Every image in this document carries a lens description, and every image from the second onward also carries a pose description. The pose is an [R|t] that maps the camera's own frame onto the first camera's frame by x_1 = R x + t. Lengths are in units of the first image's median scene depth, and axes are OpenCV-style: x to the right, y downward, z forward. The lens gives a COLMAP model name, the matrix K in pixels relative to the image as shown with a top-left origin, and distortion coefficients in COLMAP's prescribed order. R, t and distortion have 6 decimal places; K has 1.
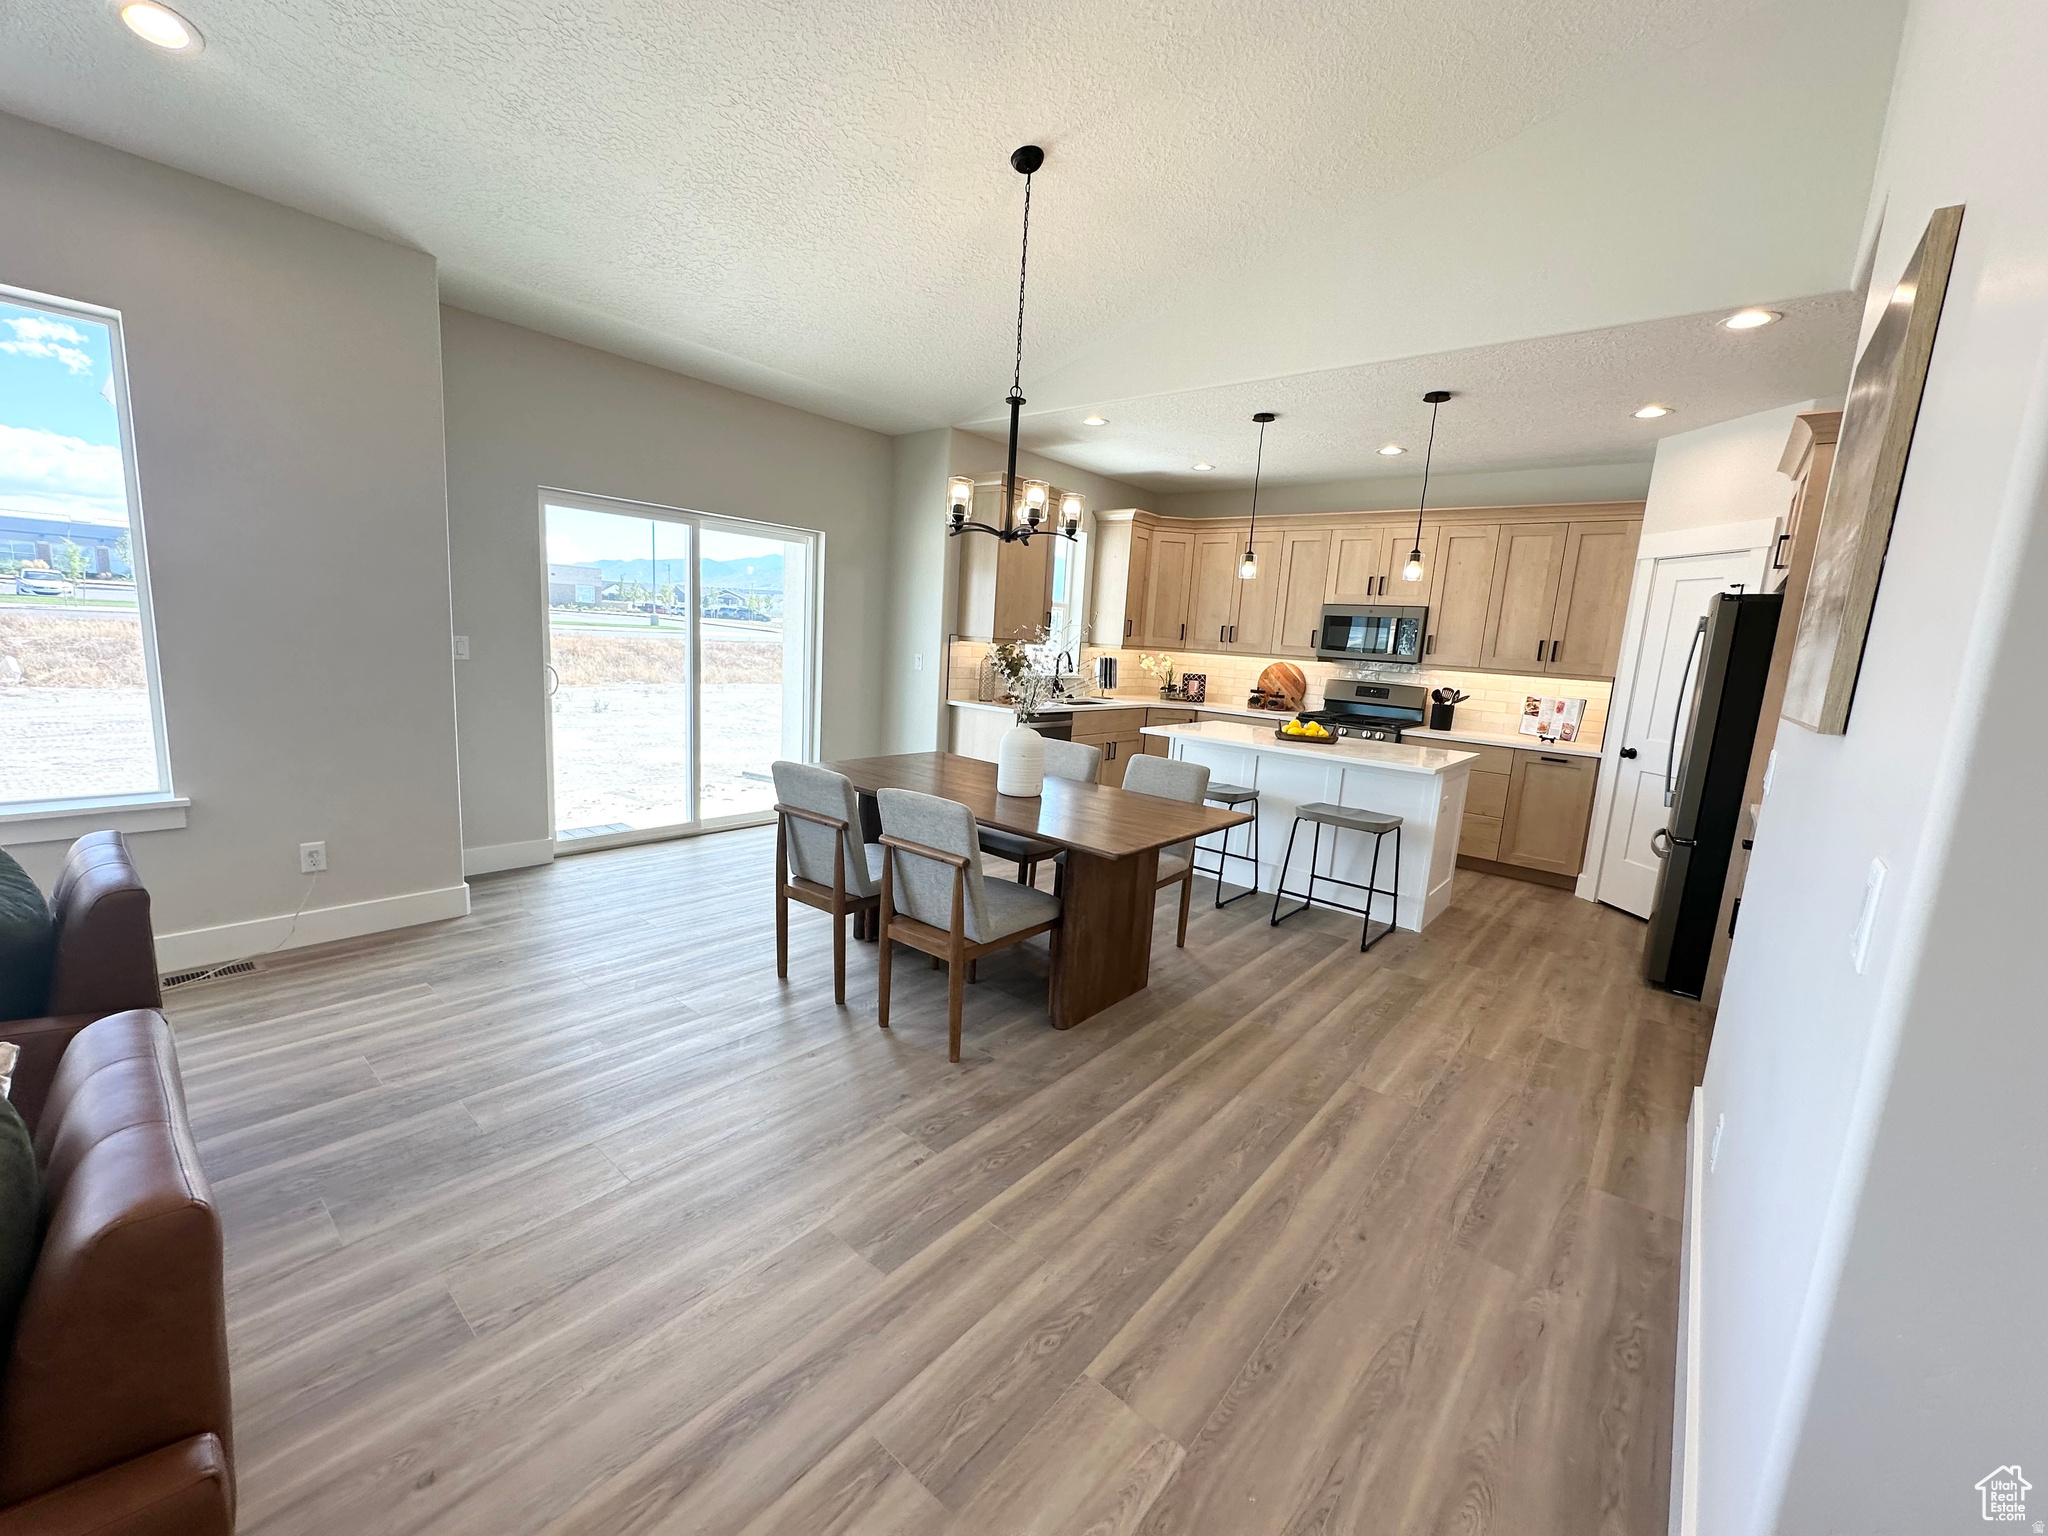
lens RADIAL K [[818.2, 0, 1022.1], [0, 818.2, 766.6], [0, 0, 1]] dist [-0.003993, 0.001050]
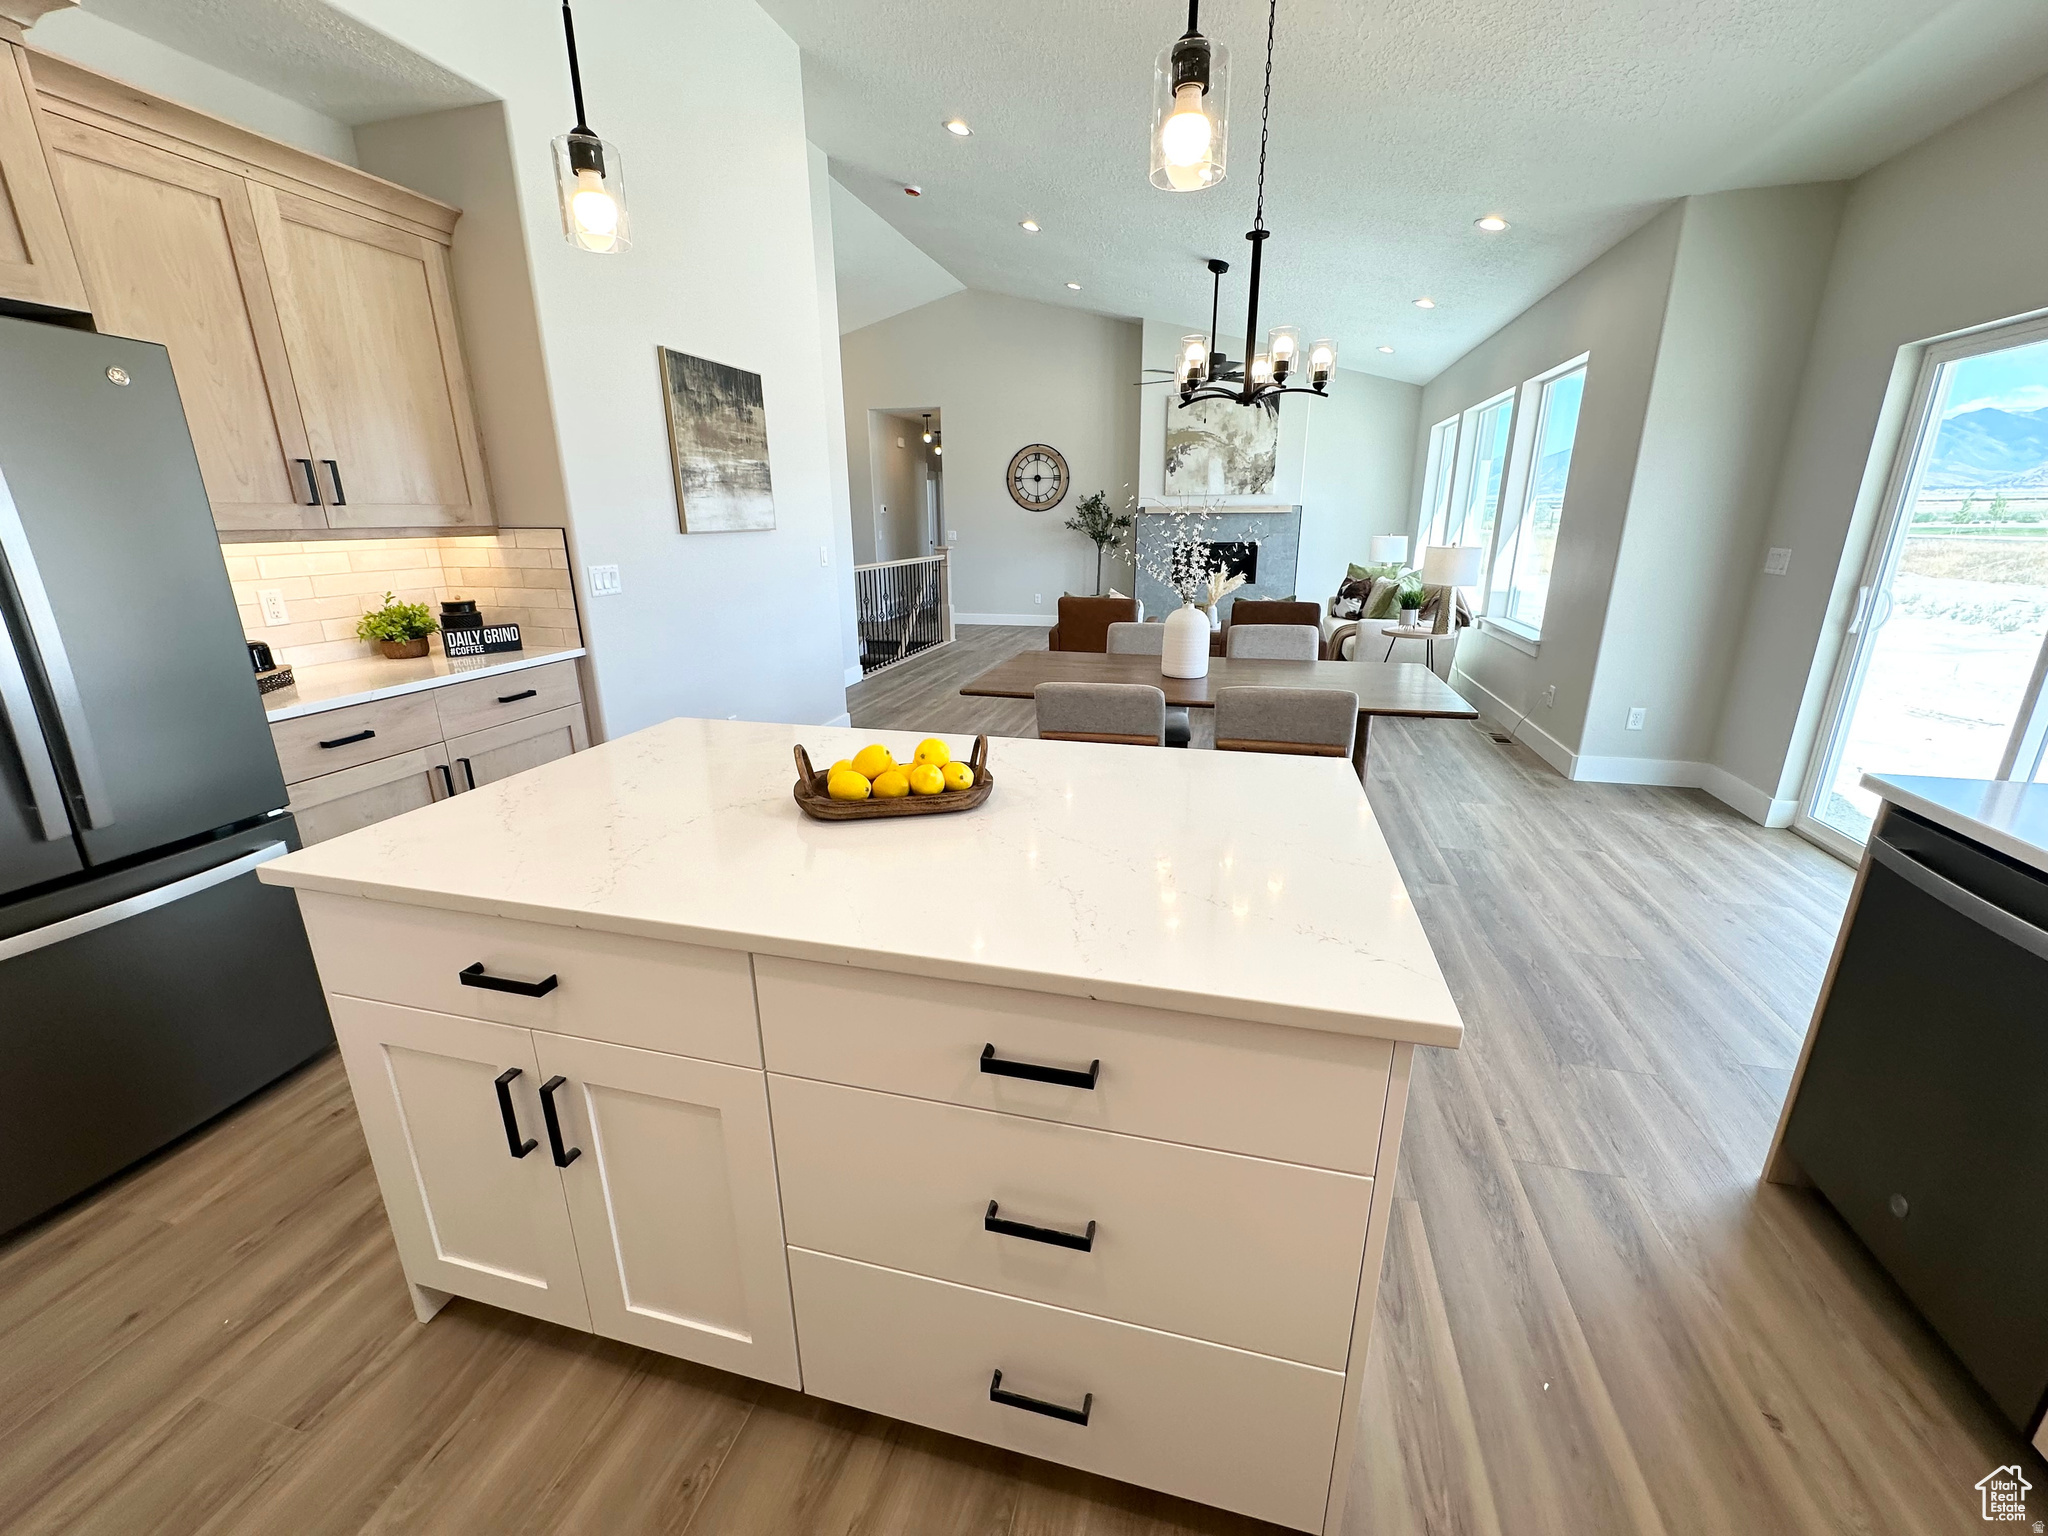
lens RADIAL K [[818.2, 0, 1019.4], [0, 818.2, 765.9], [0, 0, 1]] dist [-0.003993, 0.001050]
pose [[-0.903358, 0.071222, -0.422933, 0.370038], [-0.116633, 0.908156, 0.402056, -0.148838], [0.412724, 0.412528, -0.812083, 1.078771]]
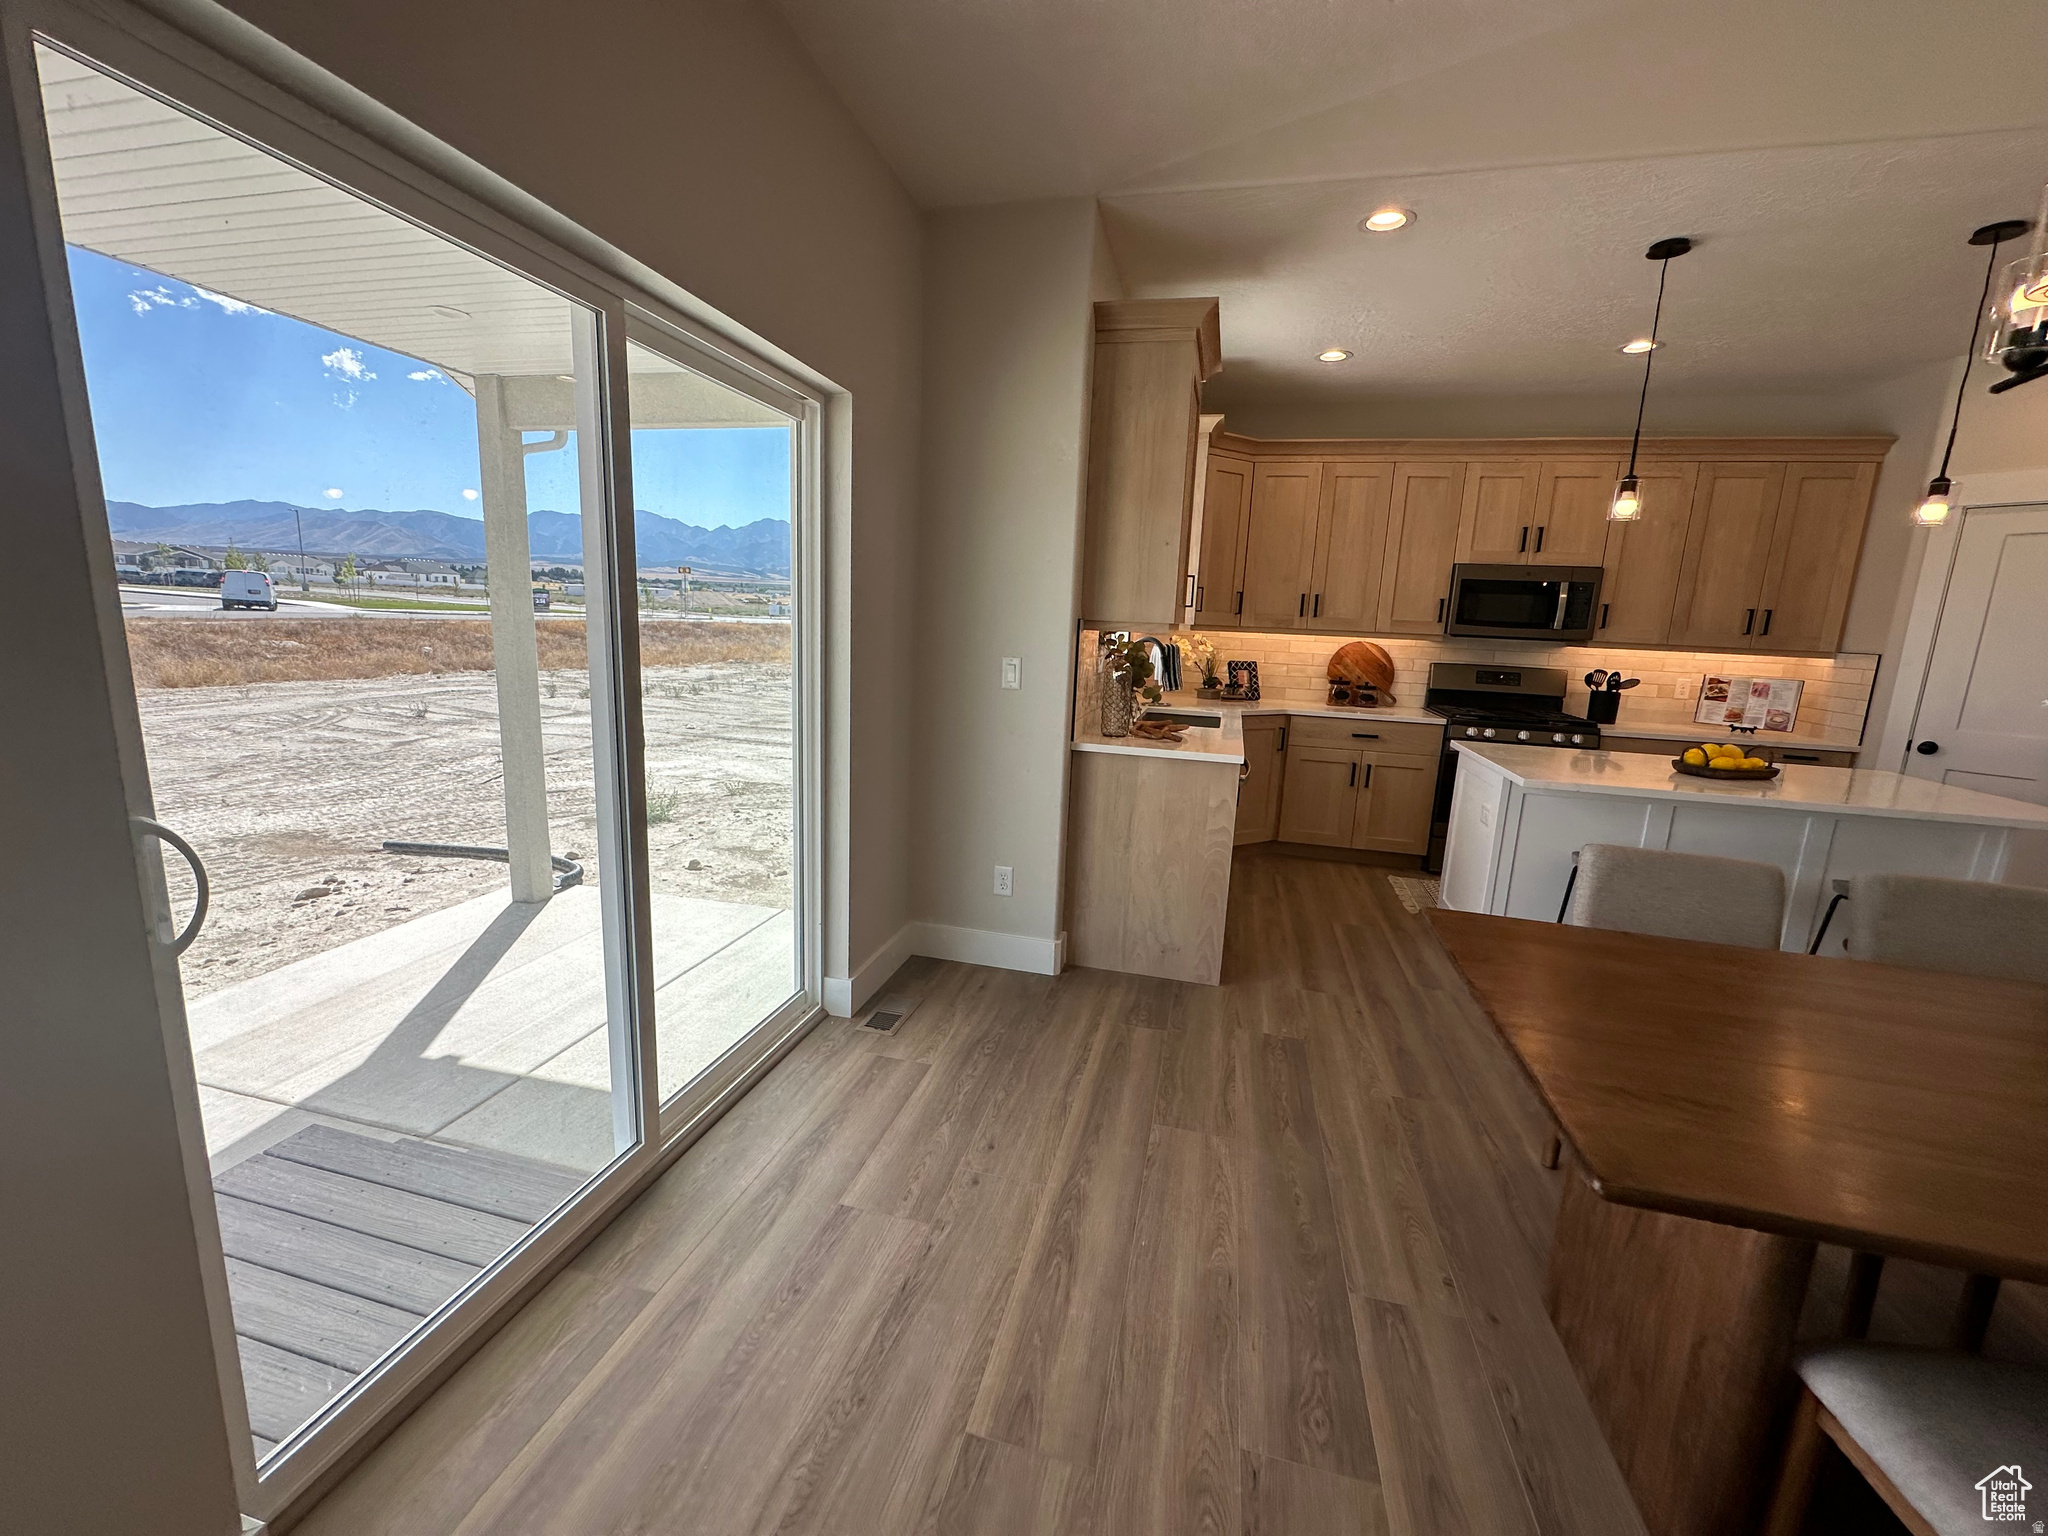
lens RADIAL K [[818.2, 0, 1021.6], [0, 818.2, 767.7], [0, 0, 1]] dist [-0.003993, 0.001050]
pose [[0.900890, -0.101272, 0.422068, -0.363018], [0.082429, 0.994622, 0.062709, -0.105245], [-0.426149, -0.021703, 0.904393, 0.555422]]
